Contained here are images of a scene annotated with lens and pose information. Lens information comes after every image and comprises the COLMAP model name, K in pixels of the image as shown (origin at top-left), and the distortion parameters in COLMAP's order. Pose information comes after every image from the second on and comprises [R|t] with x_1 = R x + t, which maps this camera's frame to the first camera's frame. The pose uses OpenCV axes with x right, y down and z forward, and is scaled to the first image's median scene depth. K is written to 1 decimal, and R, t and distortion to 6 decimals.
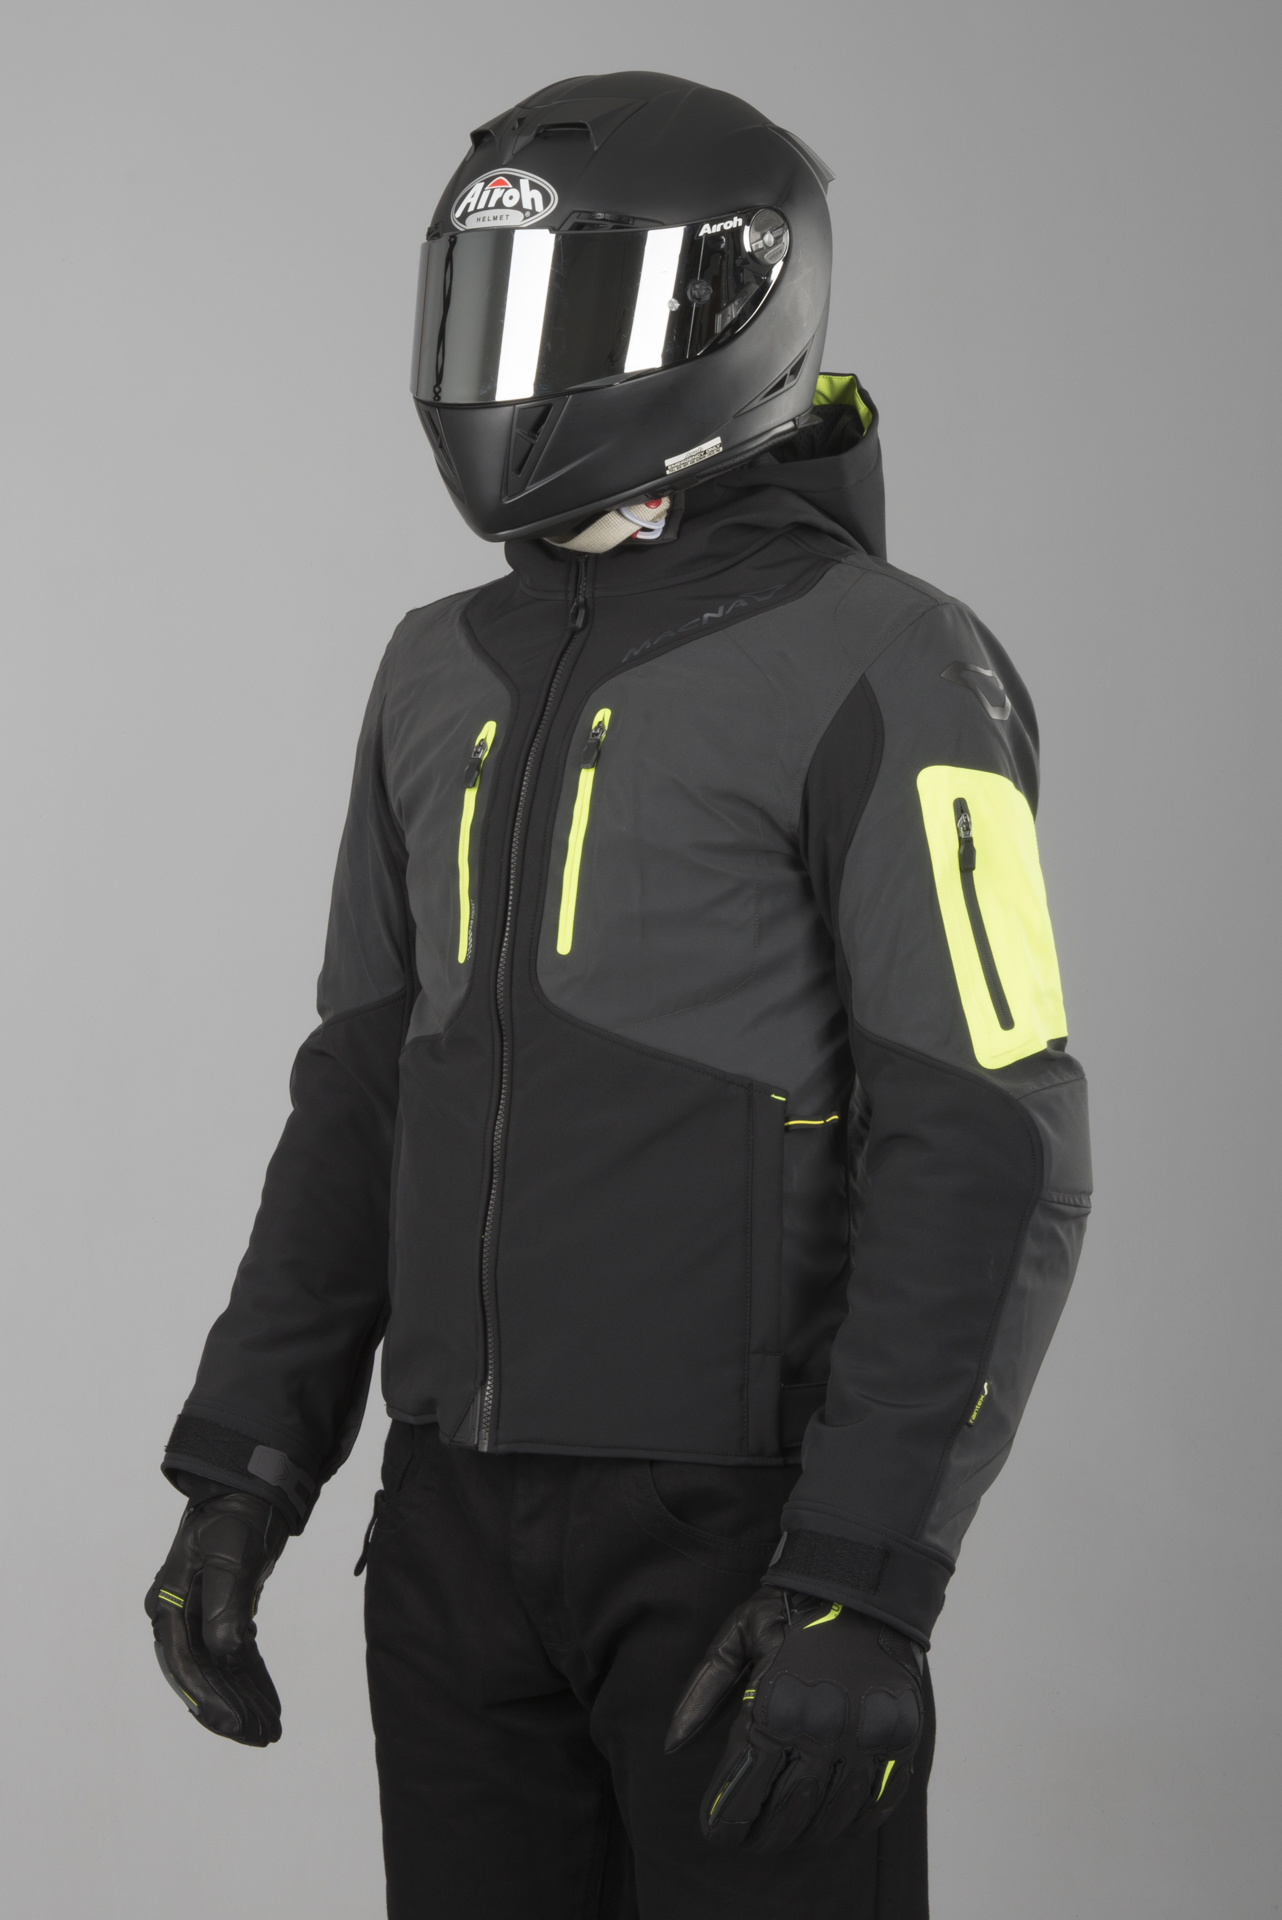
lens RADIAL K [[2653.6, 0, 641.0], [0, 2653.6, 960.0], [0, 0, 1]] dist [-0.224531, 0.024456]
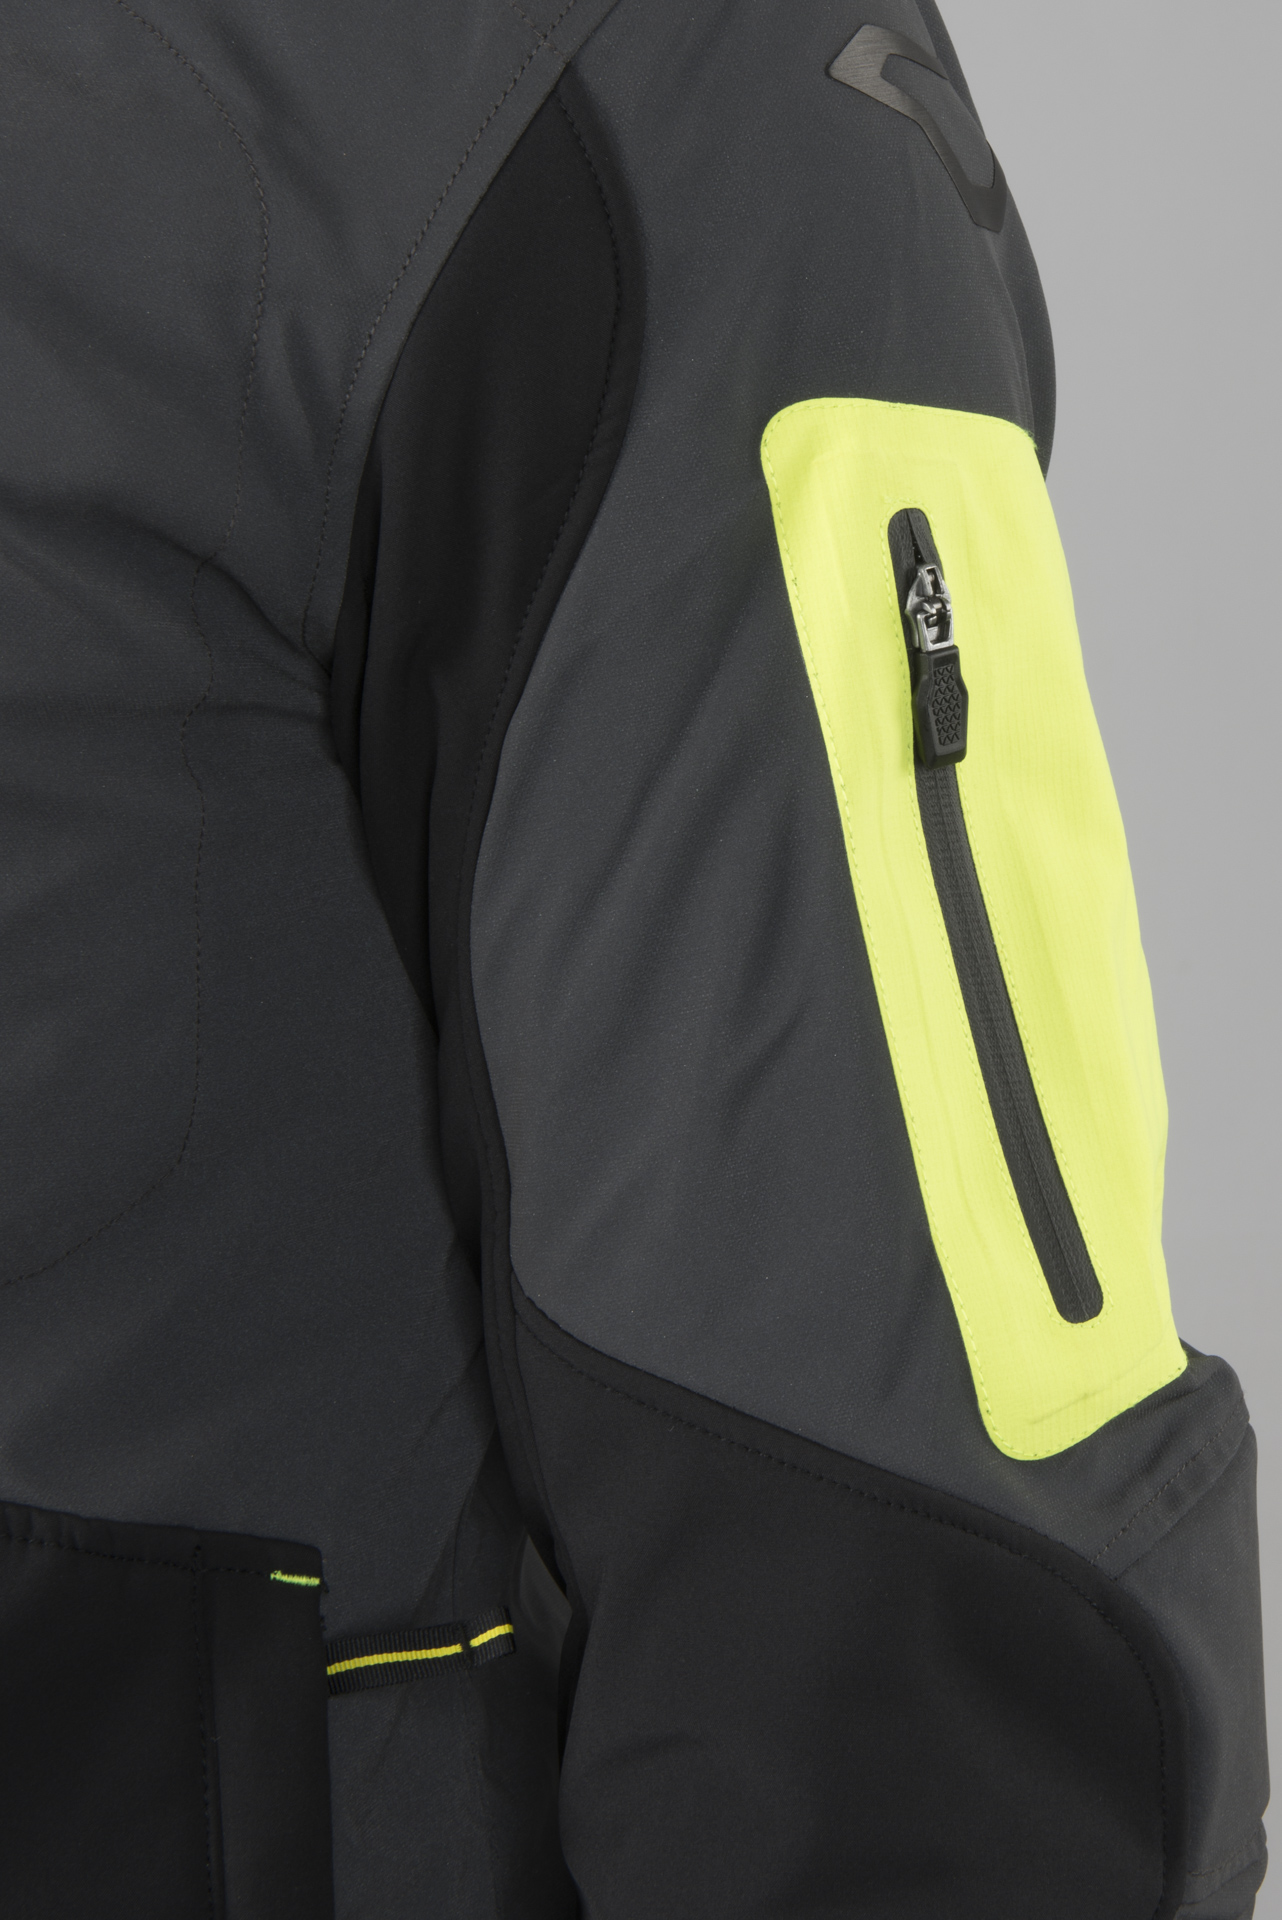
lens RADIAL K [[2653.6, 0, 641.0], [0, 2653.6, 960.0], [0, 0, 1]] dist [-0.224531, 0.024456]
pose [[0.998671, -0.024067, 0.045577, 0.075372], [0.017321, 0.989572, 0.142997, -0.053739], [-0.048543, -0.142017, 0.988673, 0.696703]]
